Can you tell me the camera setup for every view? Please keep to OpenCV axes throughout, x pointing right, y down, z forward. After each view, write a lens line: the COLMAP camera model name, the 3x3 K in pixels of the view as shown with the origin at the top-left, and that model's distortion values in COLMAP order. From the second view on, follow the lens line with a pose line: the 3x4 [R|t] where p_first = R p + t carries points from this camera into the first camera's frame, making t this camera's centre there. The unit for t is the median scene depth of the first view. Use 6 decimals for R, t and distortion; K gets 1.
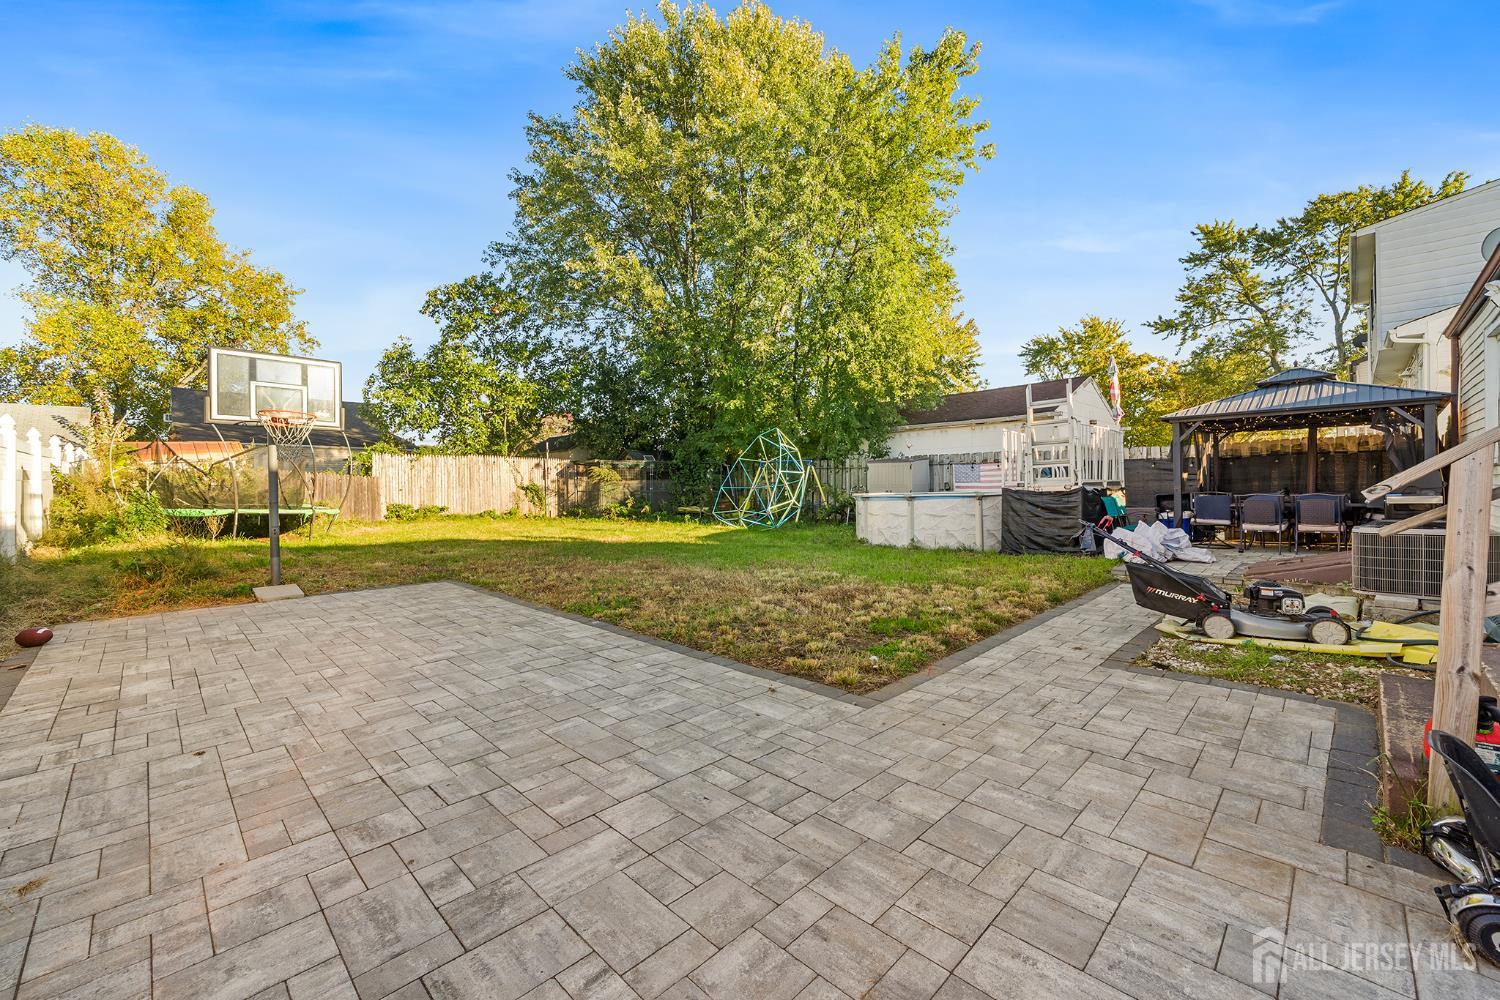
lens RADIAL K [[597.6, 0, 752.3], [0, 597.6, 500.7], [0, 0, 1]] dist [-0.001964, -0.000748]
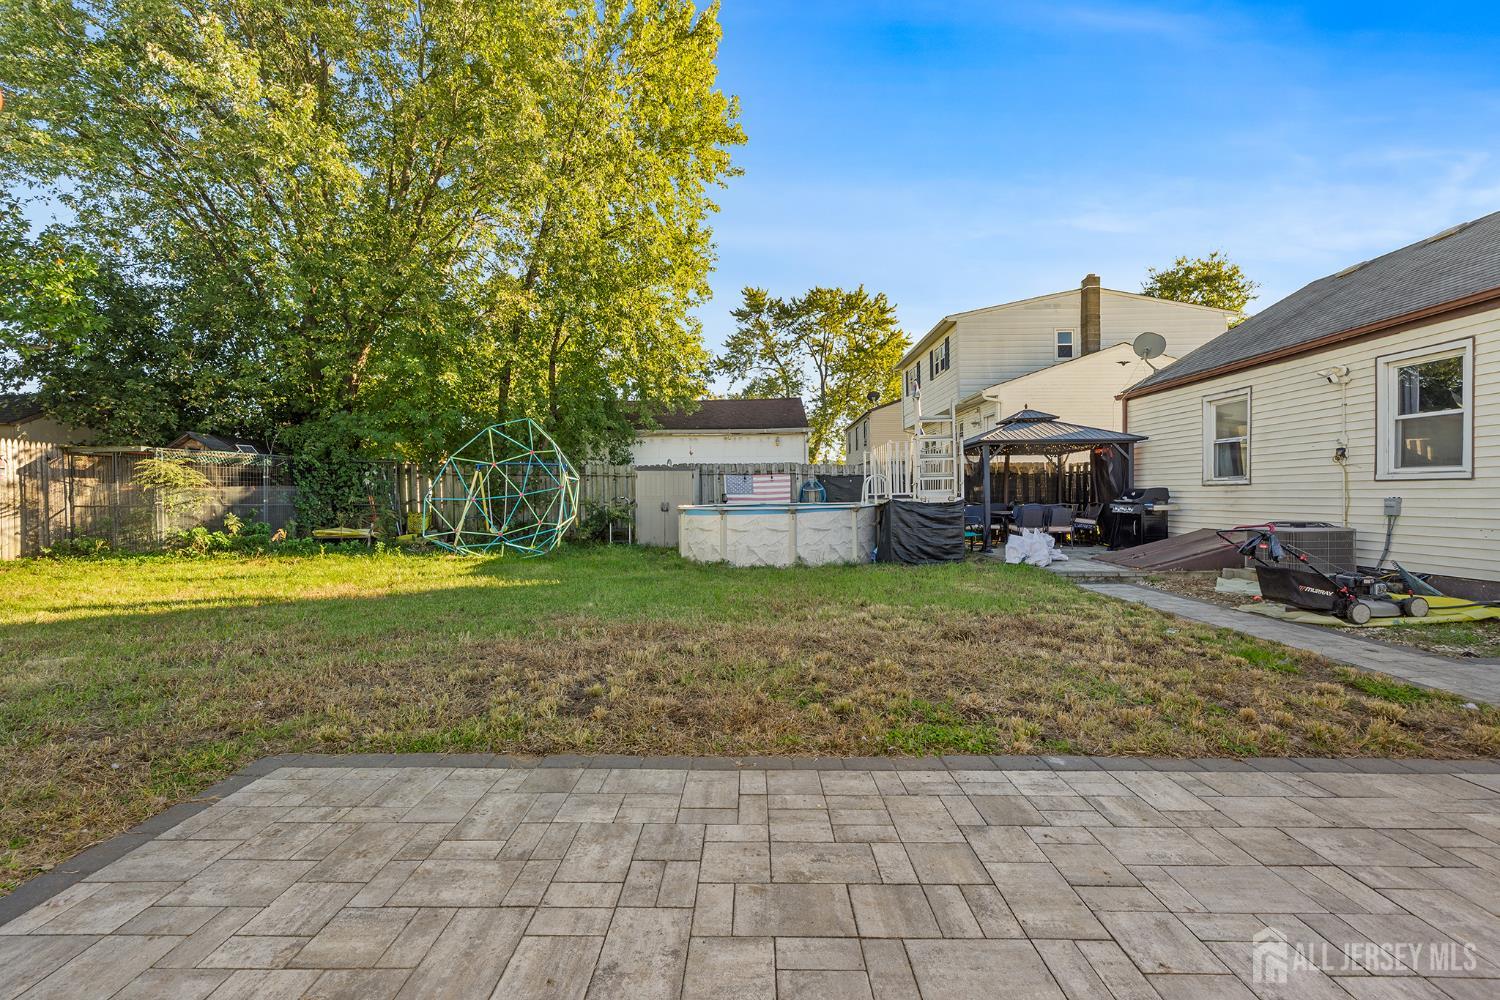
lens RADIAL K [[597.6, 0, 745.2], [0, 597.6, 505.6], [0, 0, 1]] dist [-0.001964, -0.000748]
pose [[0.724755, -0.006532, 0.688975, -0.253847], [0.014515, 0.999878, -0.005790, -0.005108], [-0.688853, 0.014197, 0.724762, 0.255721]]
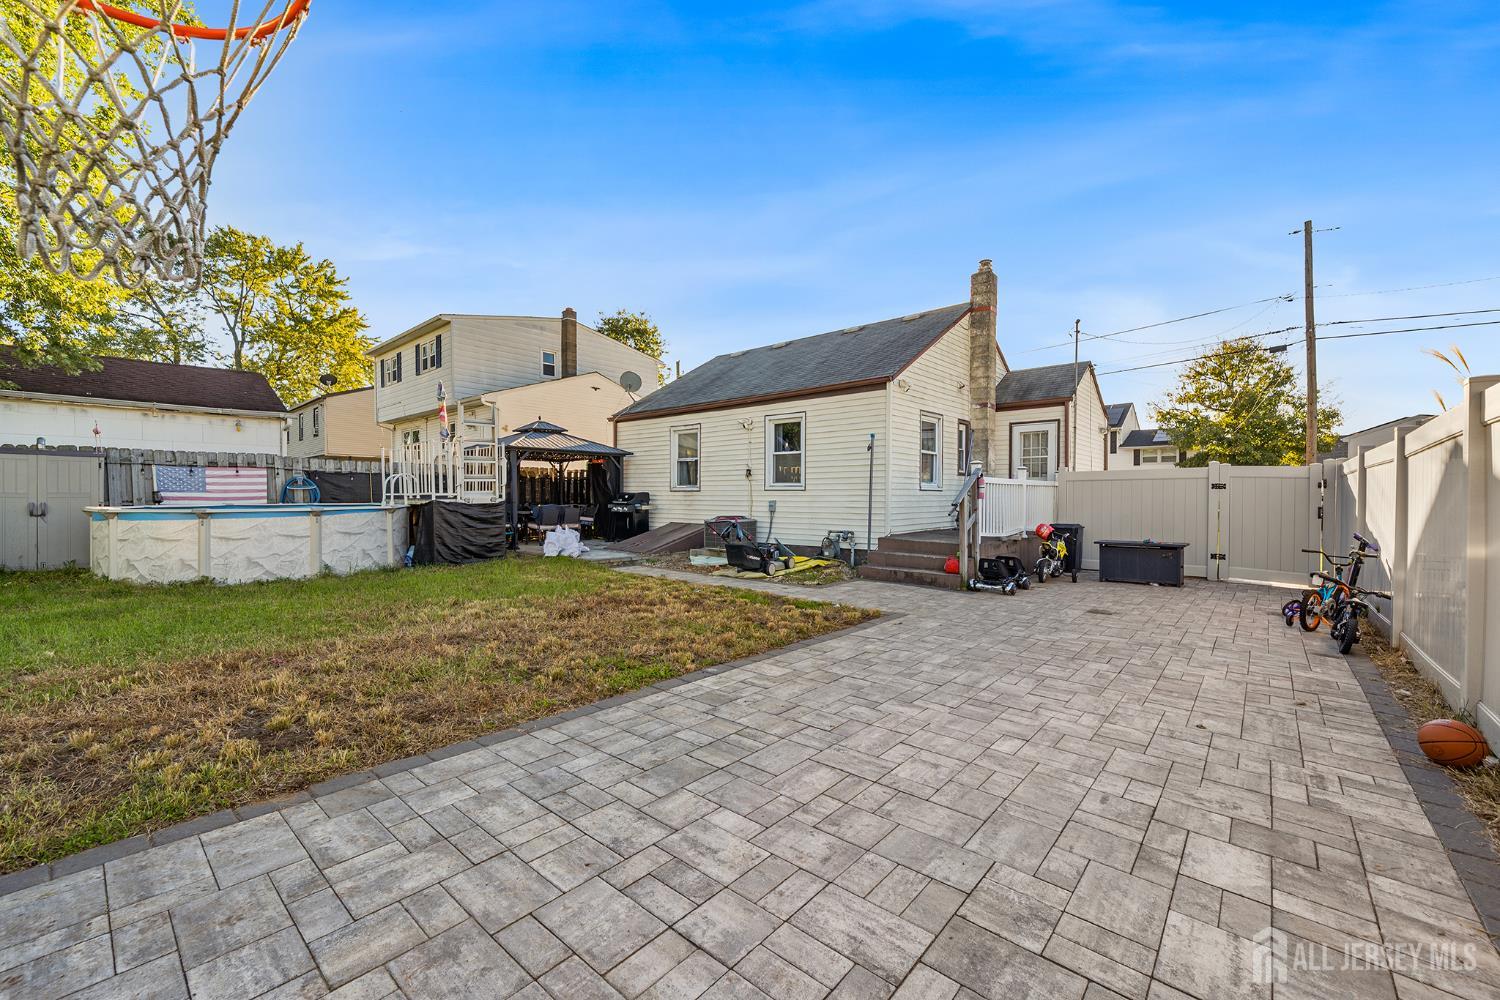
lens RADIAL K [[597.6, 0, 737.7], [0, 597.6, 501.4], [0, 0, 1]] dist [-0.001964, -0.000748]
pose [[-0.047149, 0.001478, 0.998887, -0.331883], [0.017363, 0.999849, -0.000660, -0.005763], [-0.998737, 0.017313, -0.047167, 0.315590]]
